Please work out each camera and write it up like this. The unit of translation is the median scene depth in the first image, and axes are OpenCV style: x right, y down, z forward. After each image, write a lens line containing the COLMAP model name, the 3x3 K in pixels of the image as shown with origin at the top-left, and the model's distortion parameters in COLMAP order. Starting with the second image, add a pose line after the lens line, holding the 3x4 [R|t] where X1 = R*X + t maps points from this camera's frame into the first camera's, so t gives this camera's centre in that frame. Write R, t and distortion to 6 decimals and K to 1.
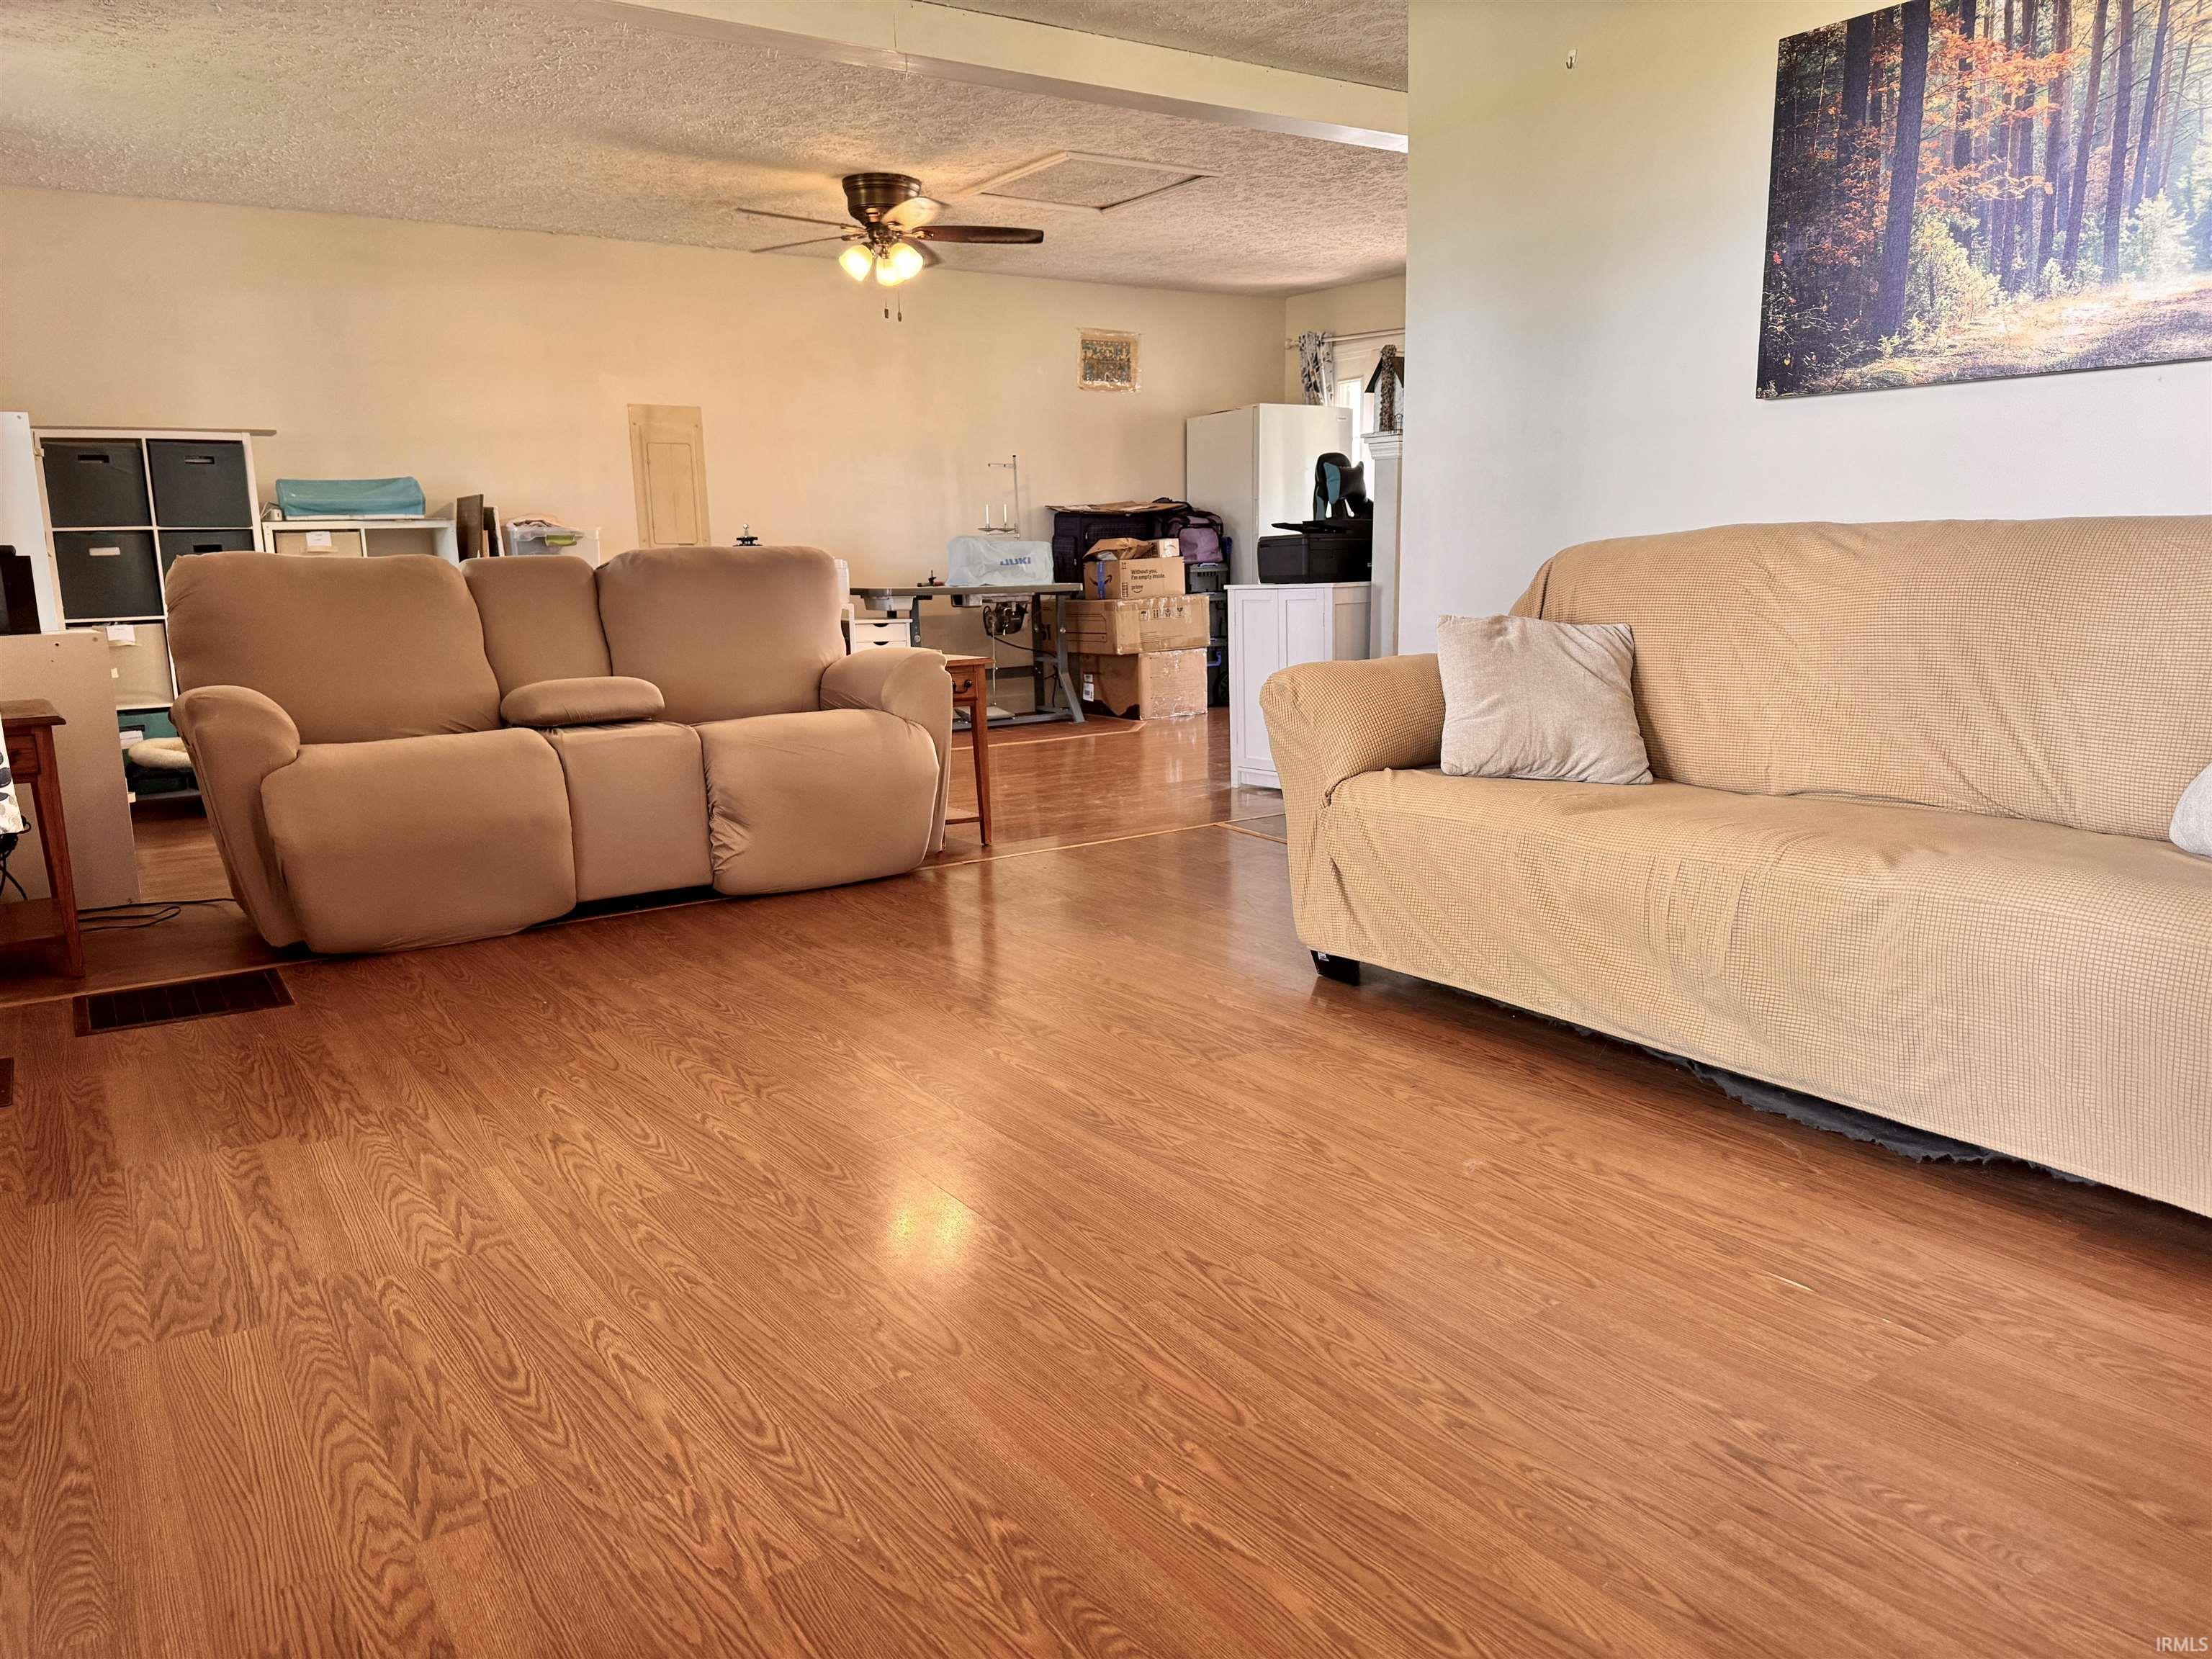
lens RADIAL K [[1556.5, 0, 1115.8], [0, 1556.5, 825.0], [0, 0, 1]] dist [0.139343, -0.209677]
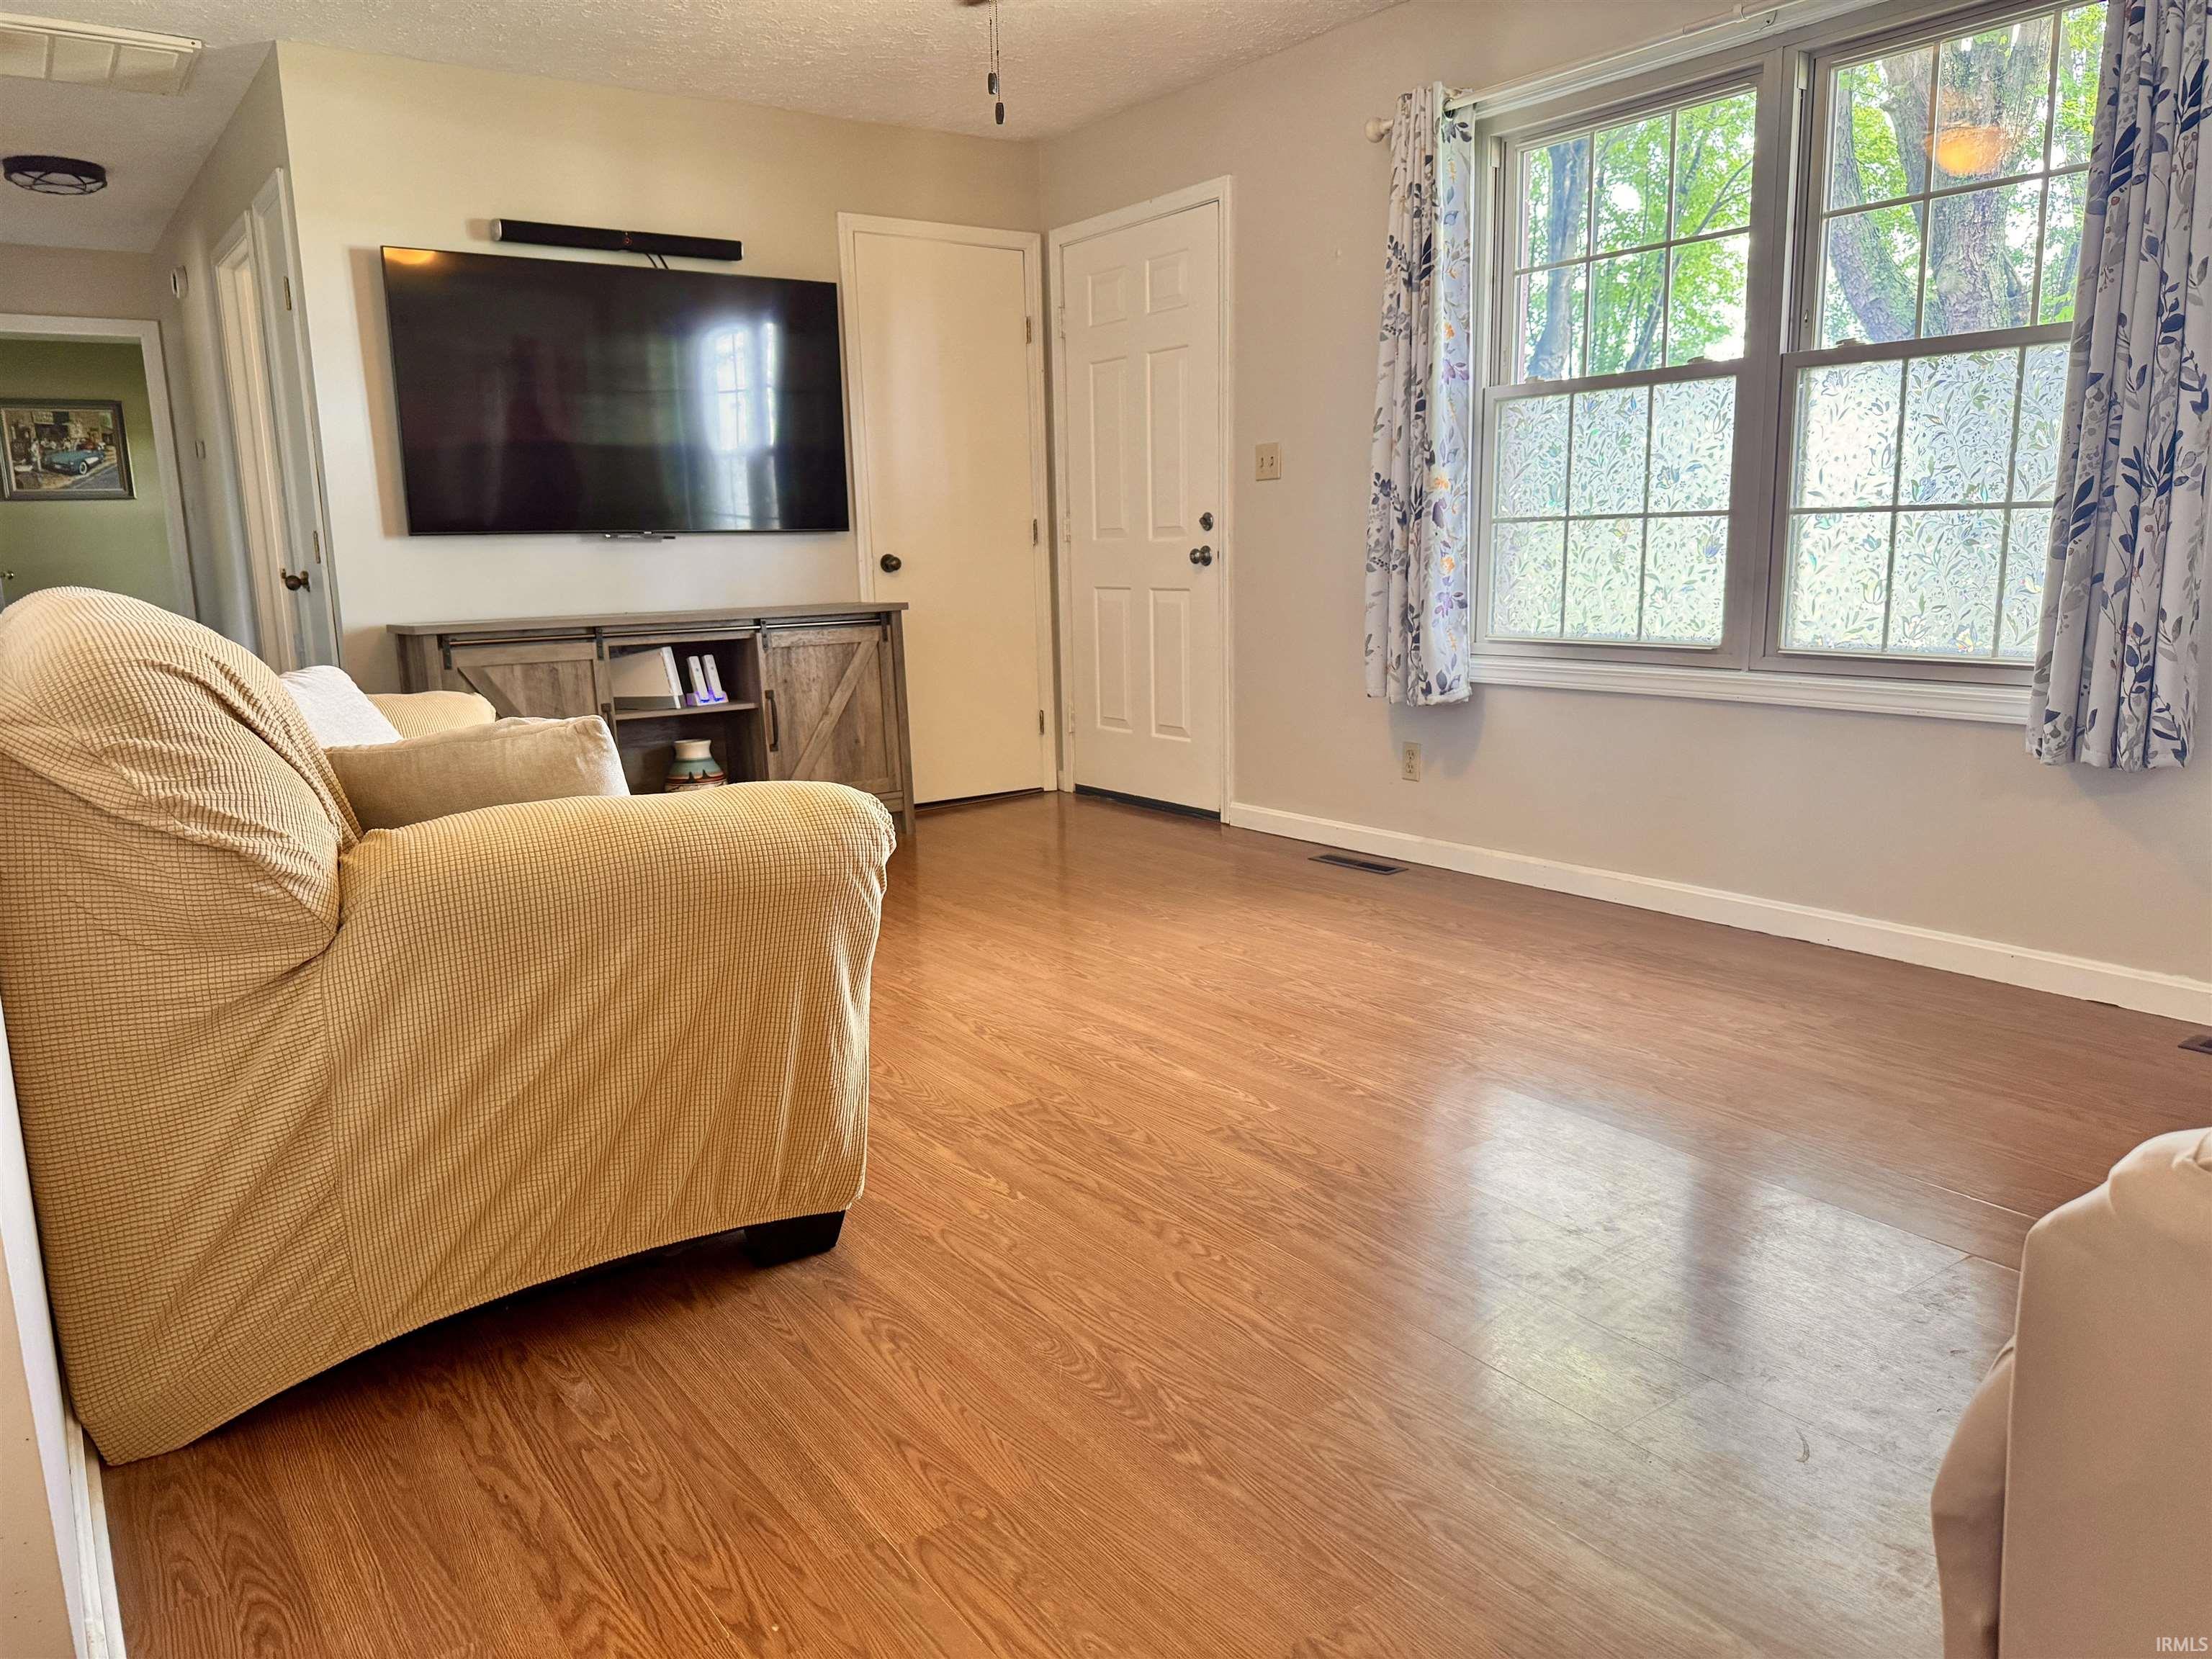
lens RADIAL K [[1556.5, 0, 1115.8], [0, 1556.5, 825.0], [0, 0, 1]] dist [0.139343, -0.209677]
pose [[-0.998740, 0.049902, -0.005331, 0.011555], [0.044954, 0.936772, 0.347042, -0.410902], [0.022312, 0.346365, -0.937834, 2.189622]]
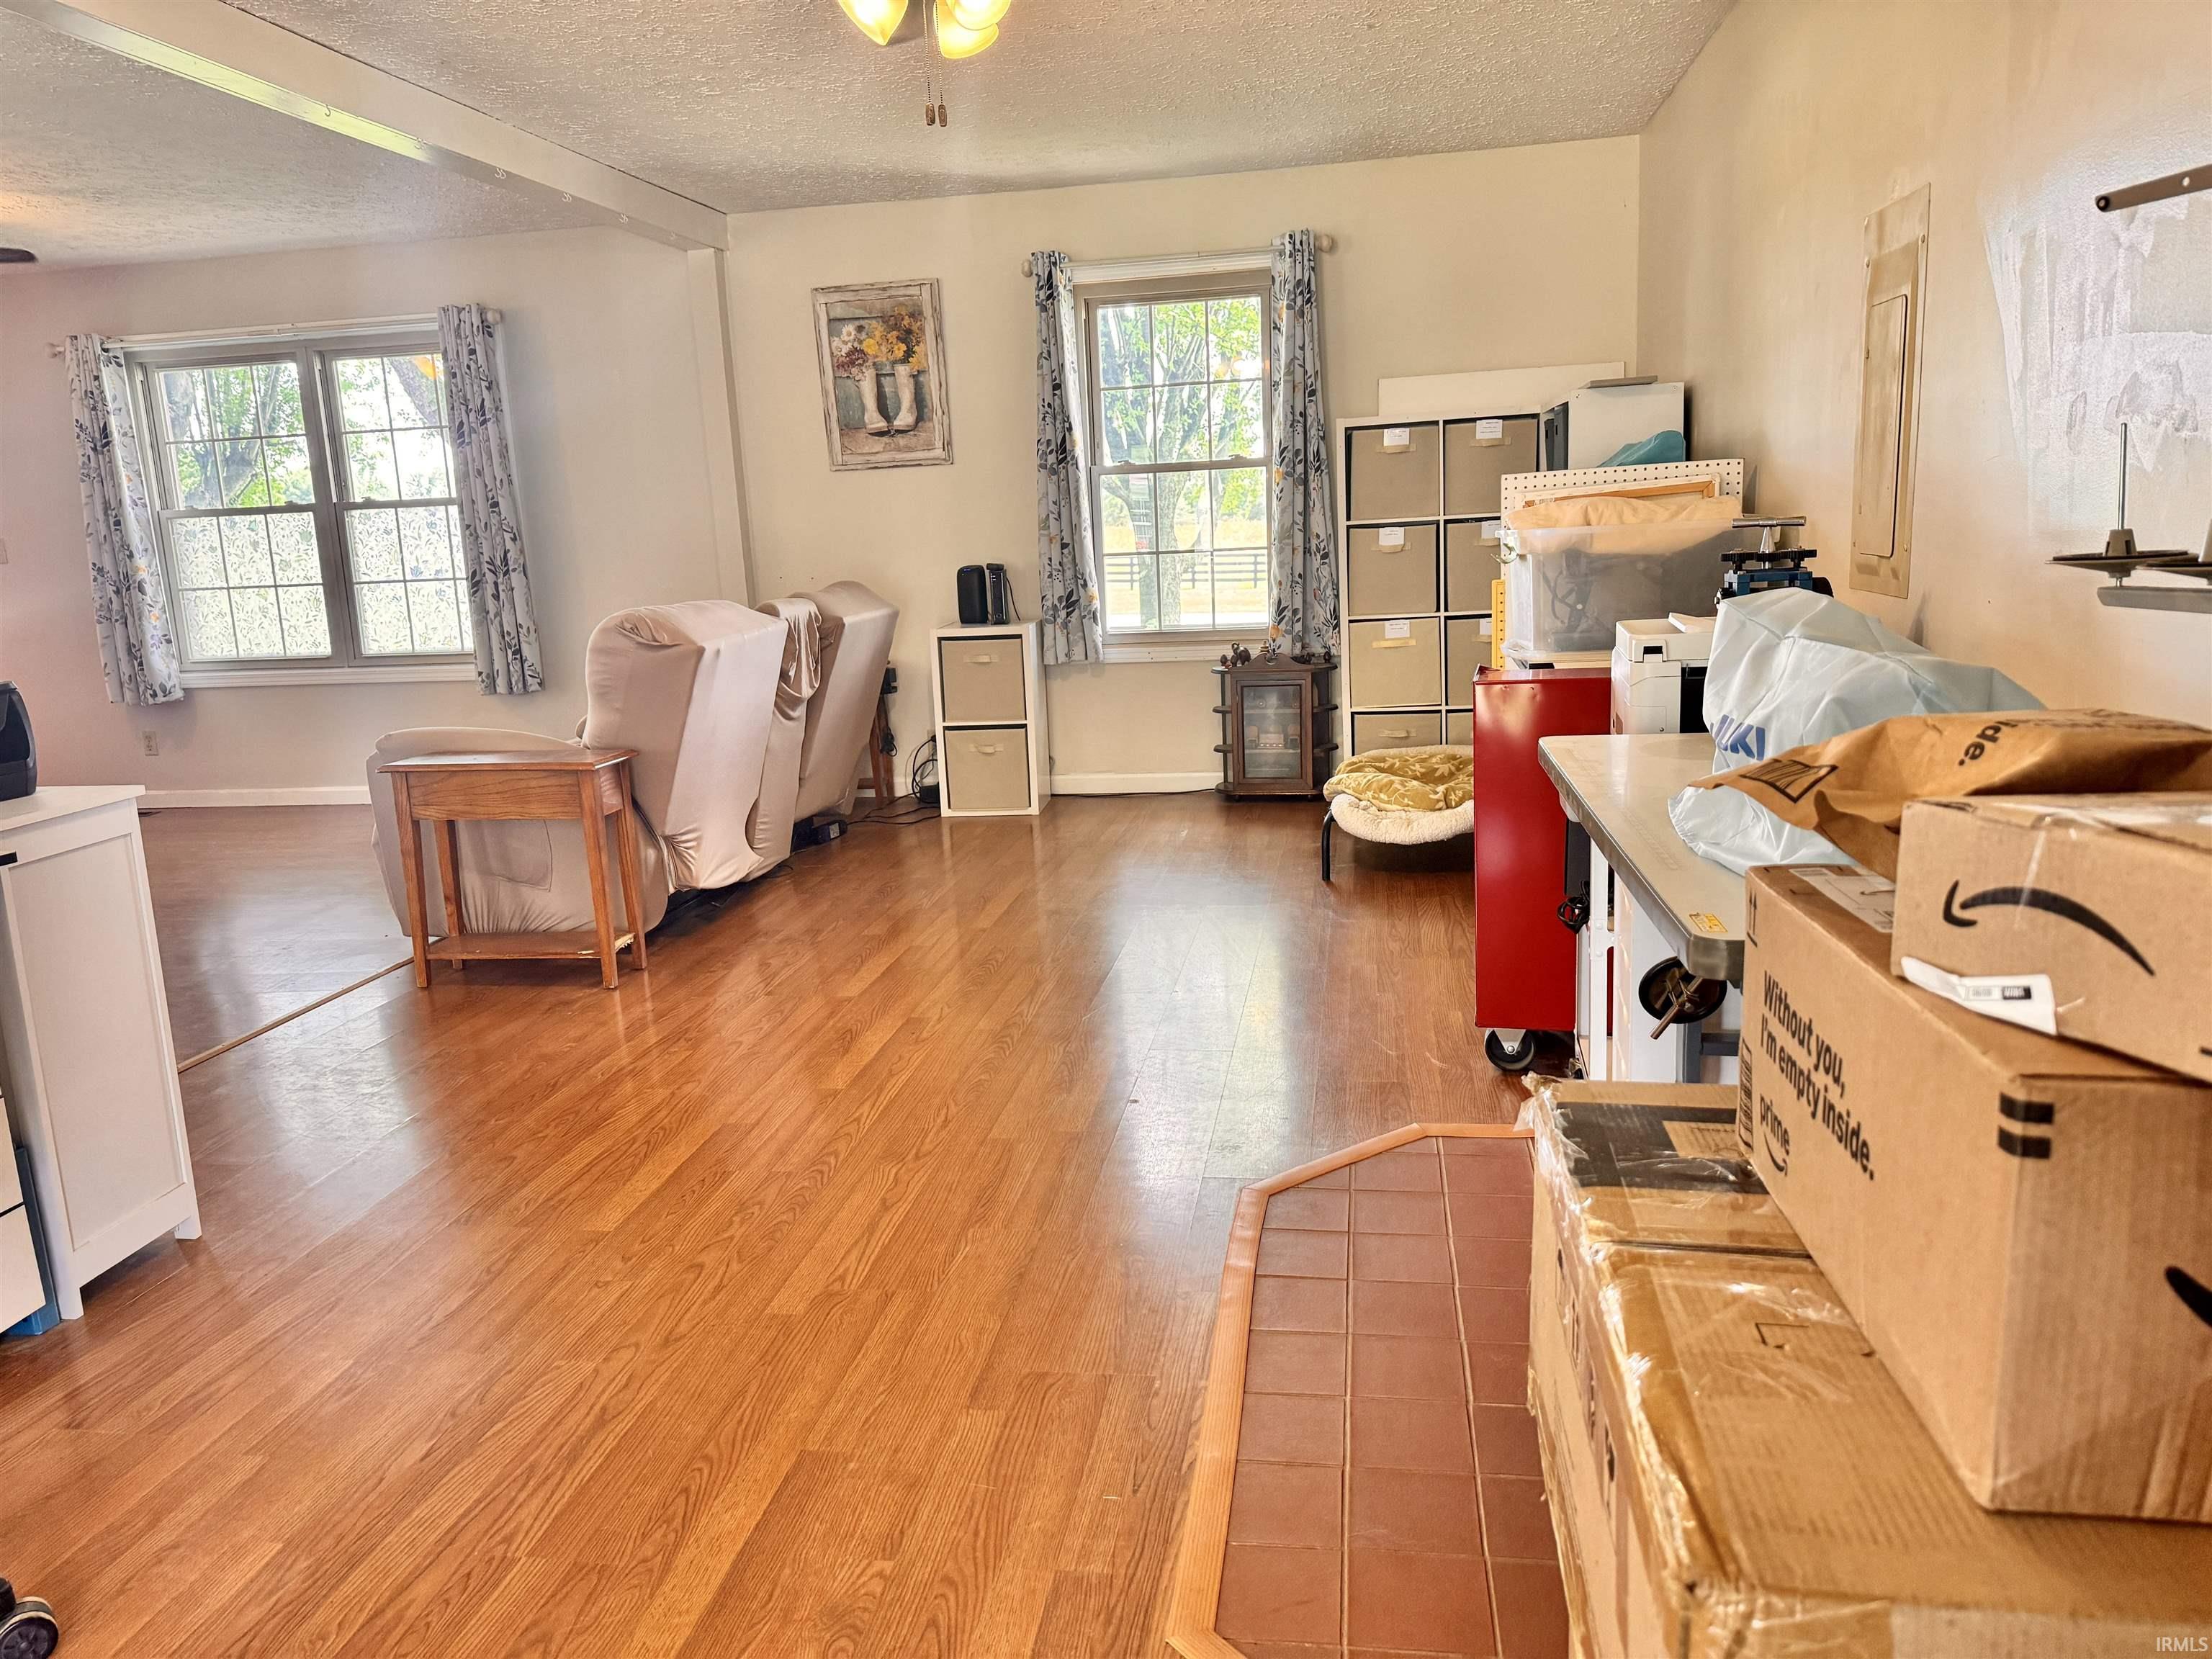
lens RADIAL K [[1553.2, 0, 1104.4], [0, 1553.2, 821.0], [0, 0, 1]] dist [0.061326, -0.069208]
pose [[-0.704177, 0.192763, -0.683358, 0.439111], [-0.057780, 0.943692, 0.325740, -0.750692], [0.707670, 0.268863, -0.653388, 3.686585]]
